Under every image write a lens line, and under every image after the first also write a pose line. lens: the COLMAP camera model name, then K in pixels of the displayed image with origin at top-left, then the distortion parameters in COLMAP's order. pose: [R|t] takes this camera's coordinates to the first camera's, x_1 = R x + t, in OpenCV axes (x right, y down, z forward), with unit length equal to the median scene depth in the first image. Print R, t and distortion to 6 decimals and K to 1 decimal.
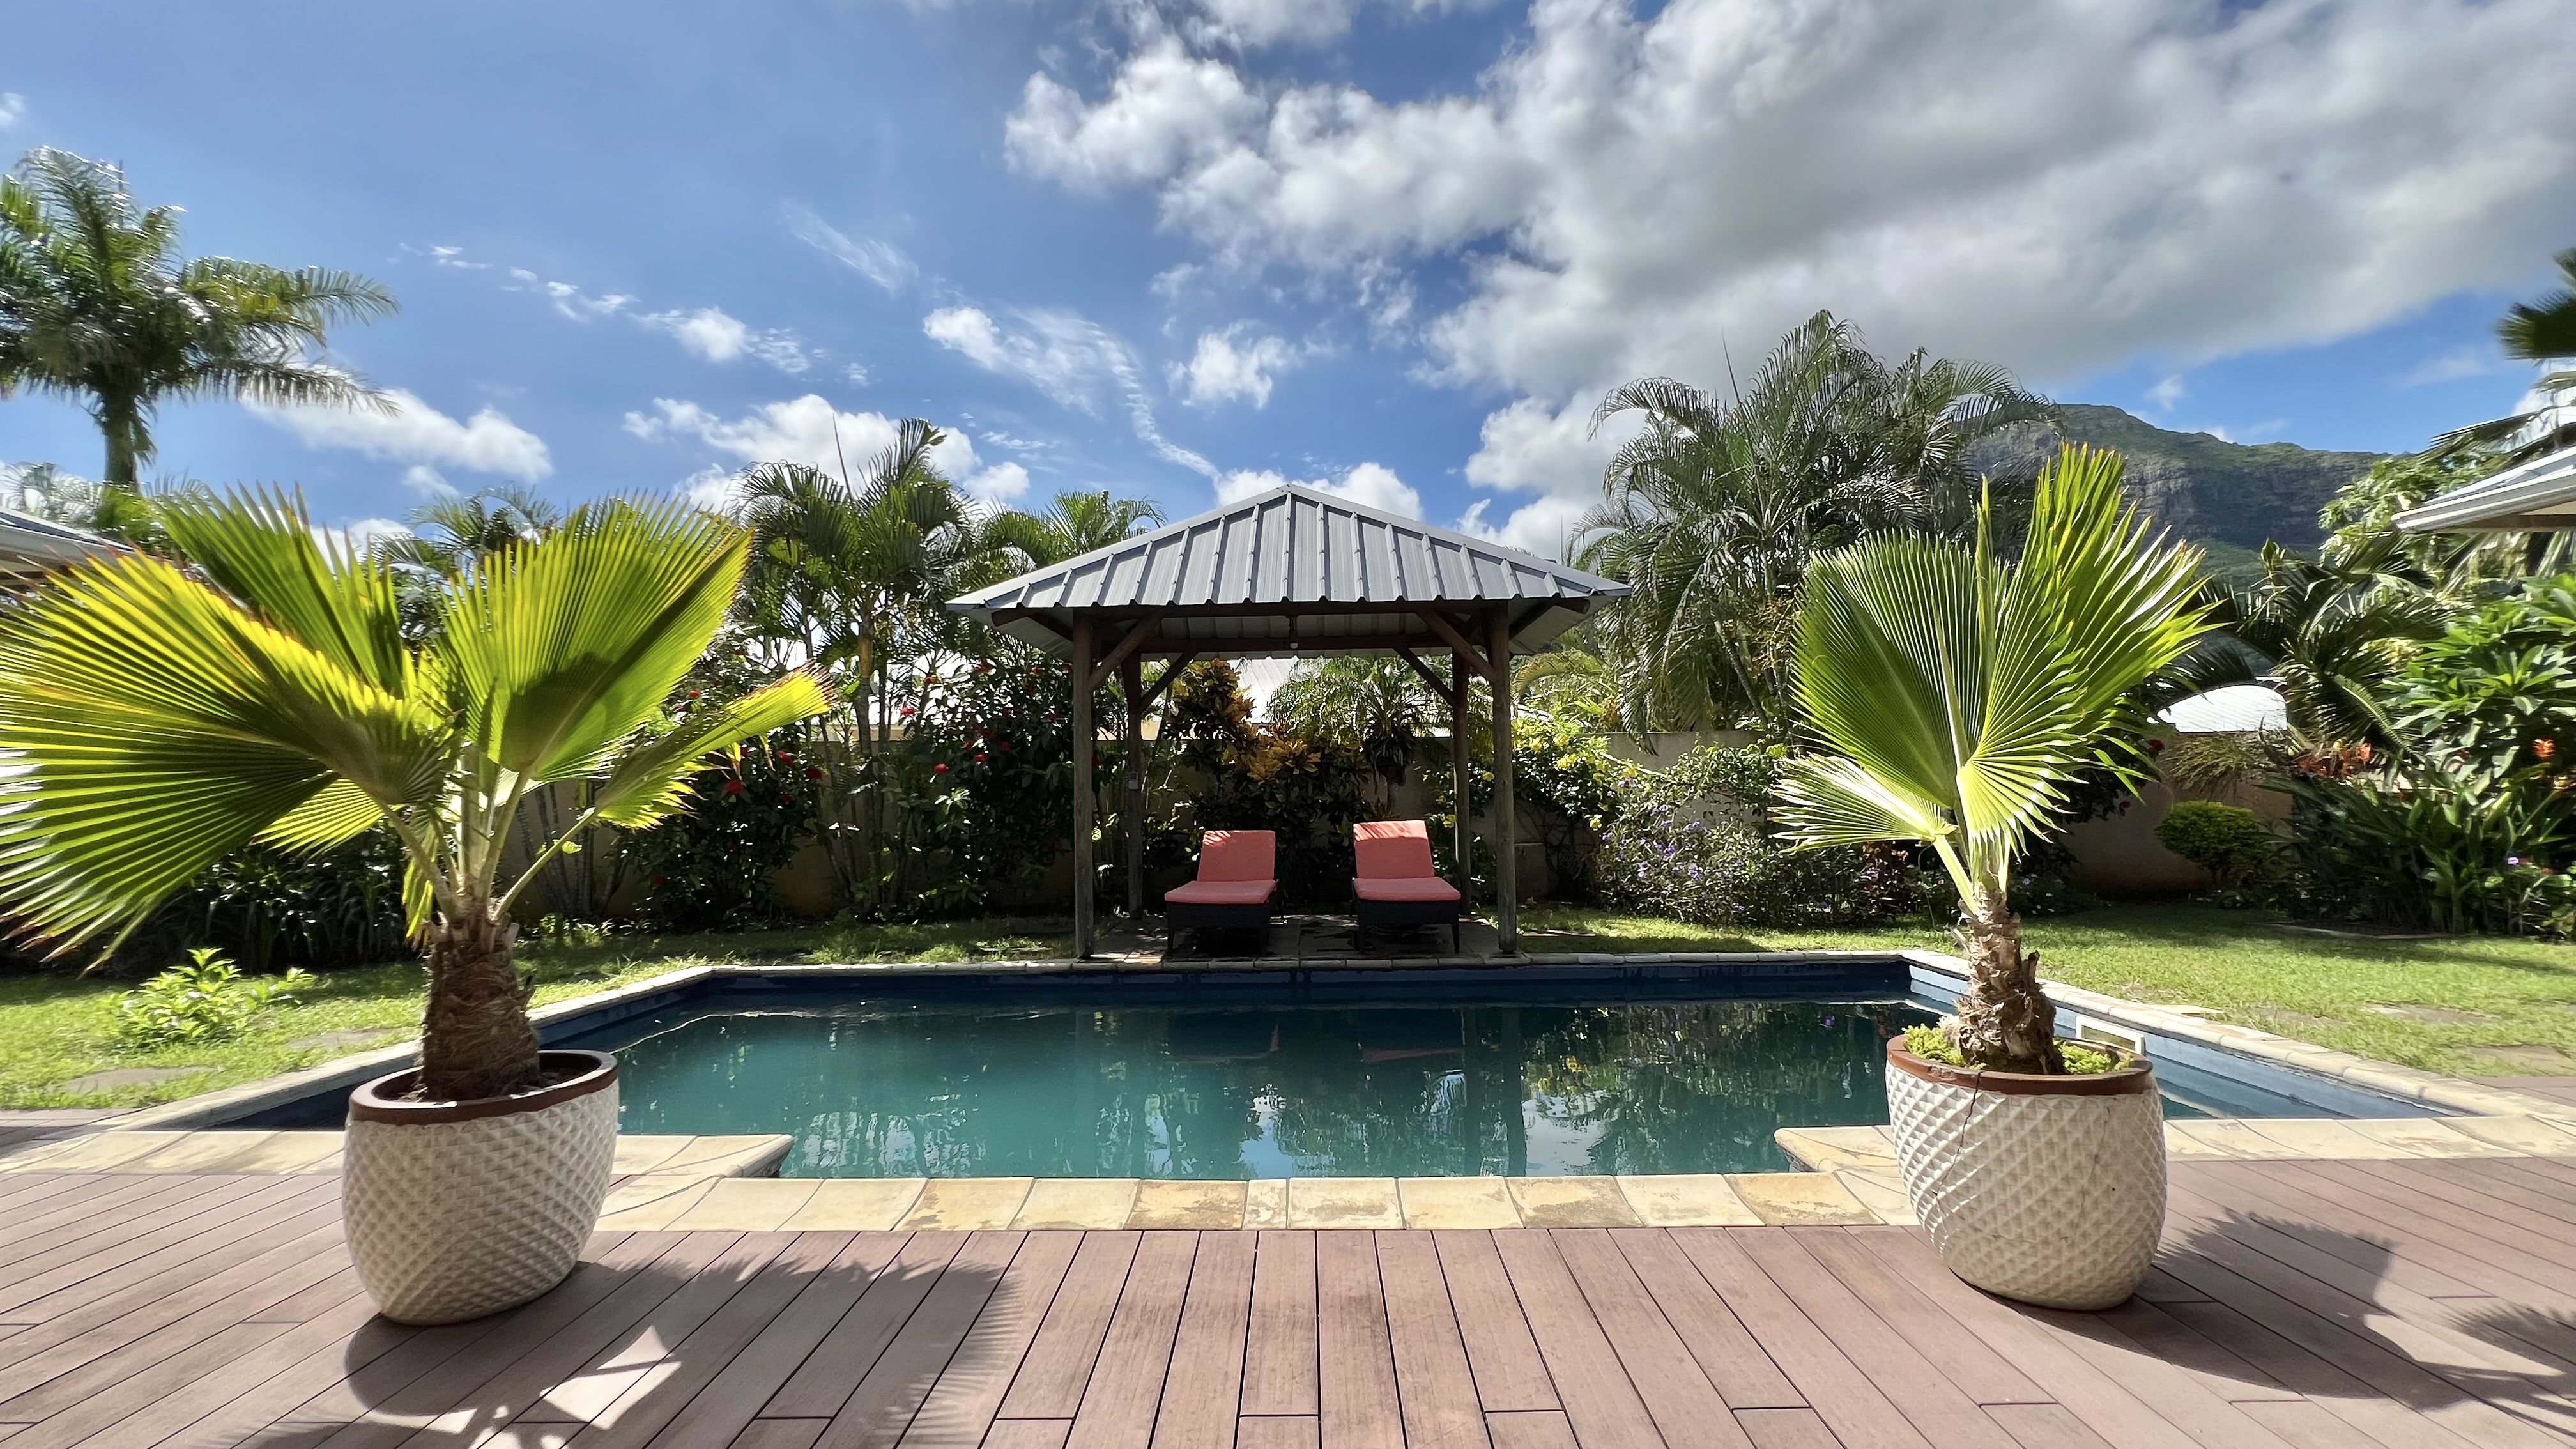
lens RADIAL K [[1029.1, 0, 1288.2], [0, 1029.1, 734.0], [0, 0, 1]] dist [0.000008, 0.000093]
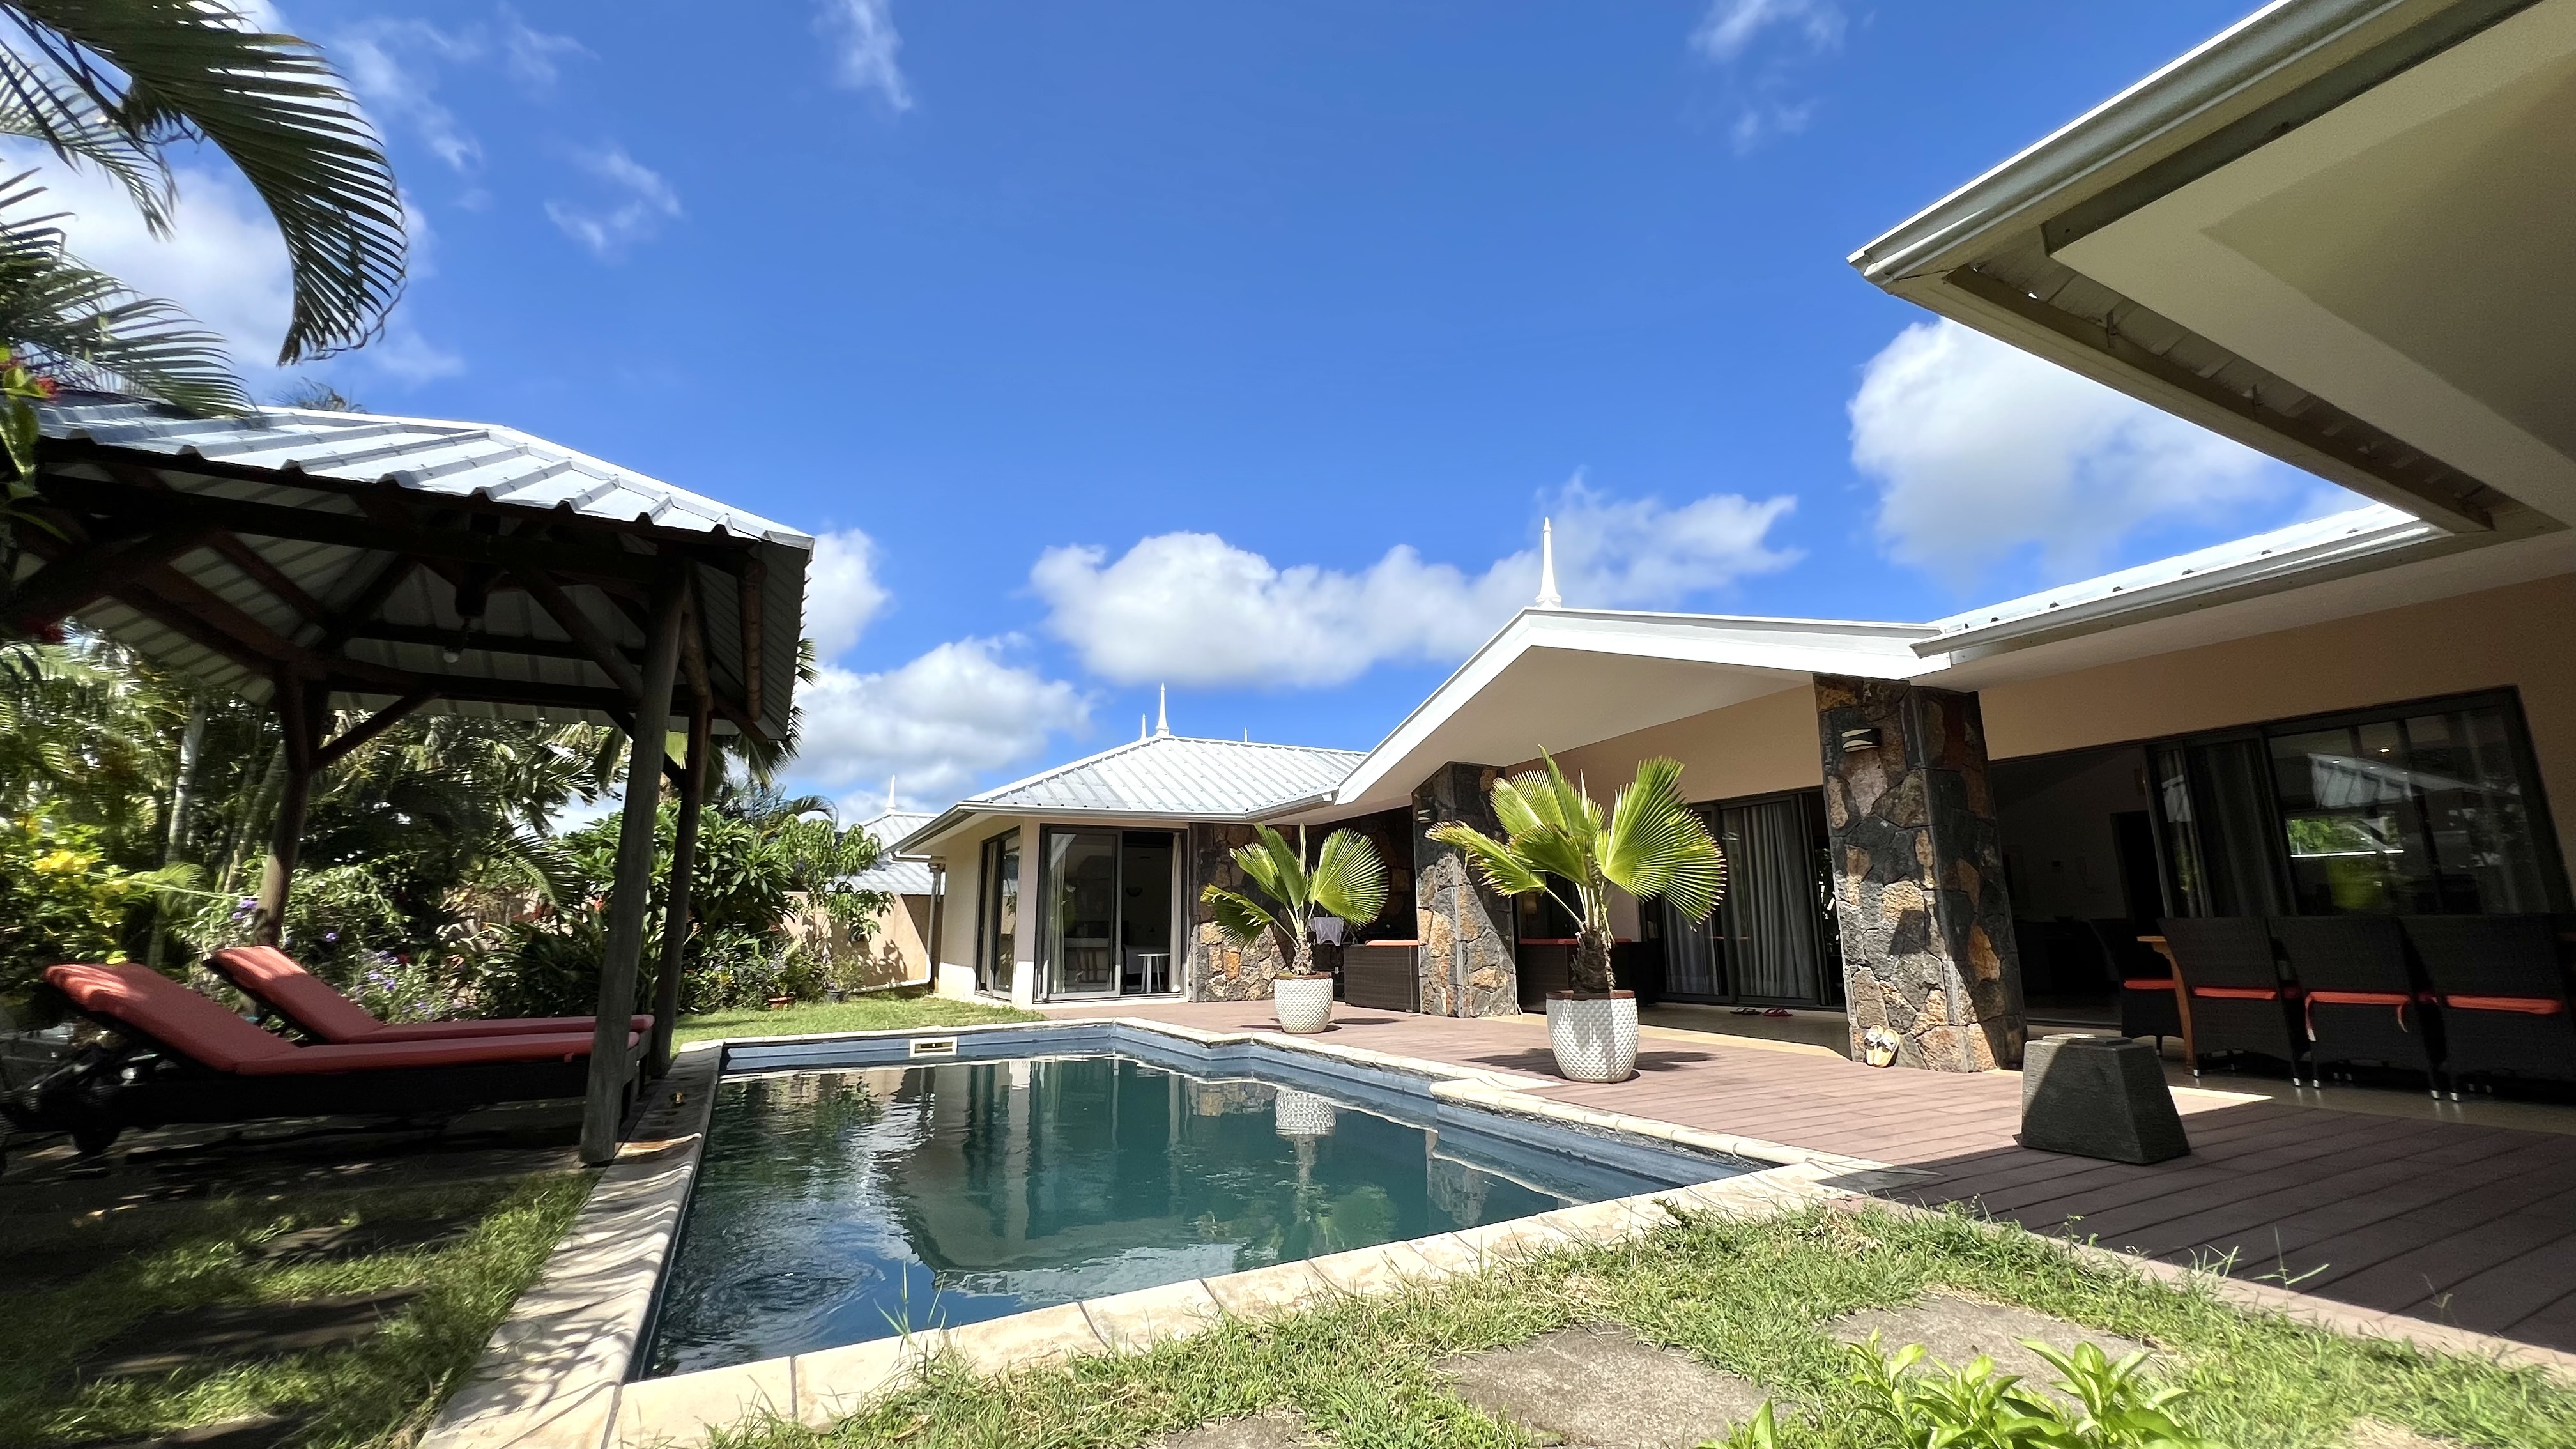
lens RADIAL K [[1029.1, 0, 1292.0], [0, 1029.1, 720.6], [0, 0, 1]] dist [0.000008, 0.000093]
pose [[-0.489195, 0.202875, 0.848251, -0.823029], [-0.030435, 0.968007, -0.249069, 0.104585], [-0.871643, -0.147660, -0.467370, 0.890217]]
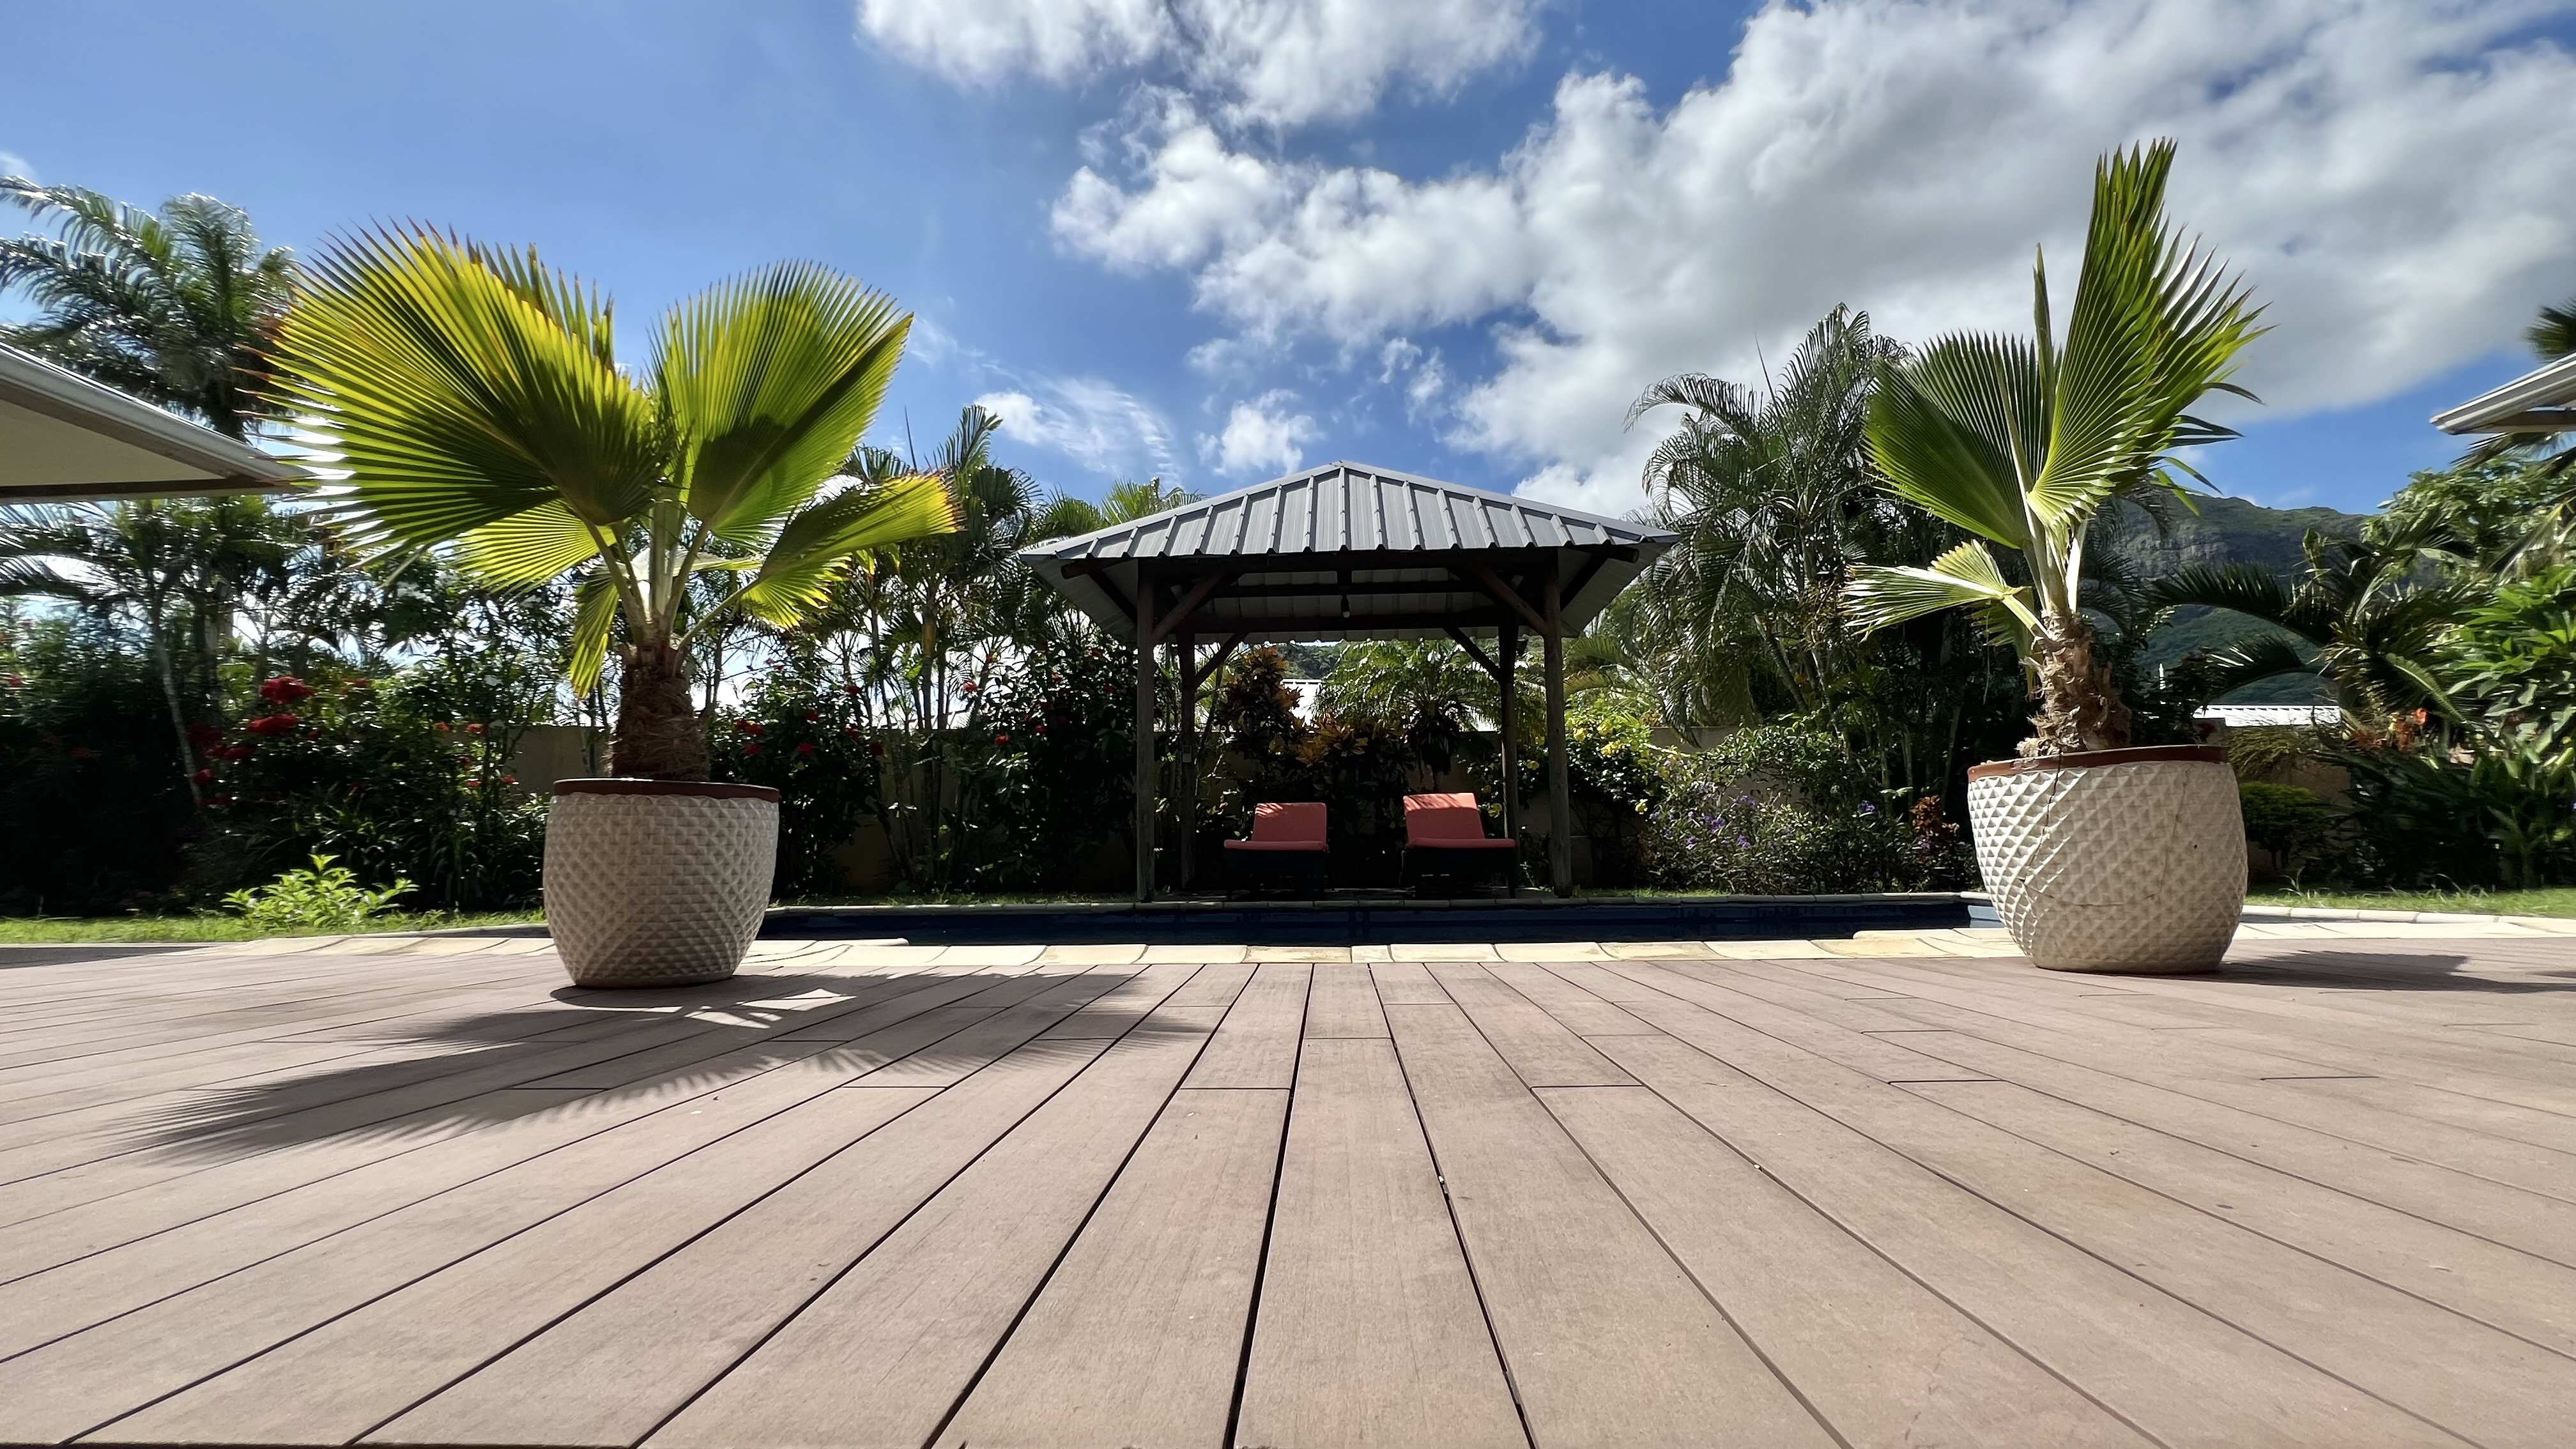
lens RADIAL K [[1029.1, 0, 1288.1], [0, 1029.1, 733.6], [0, 0, 1]] dist [0.000008, 0.000093]
pose [[0.999677, 0.002068, -0.025322, -0.028594], [-0.003726, 0.997839, -0.065593, 0.108163], [0.025131, 0.065667, 0.997525, -0.023820]]
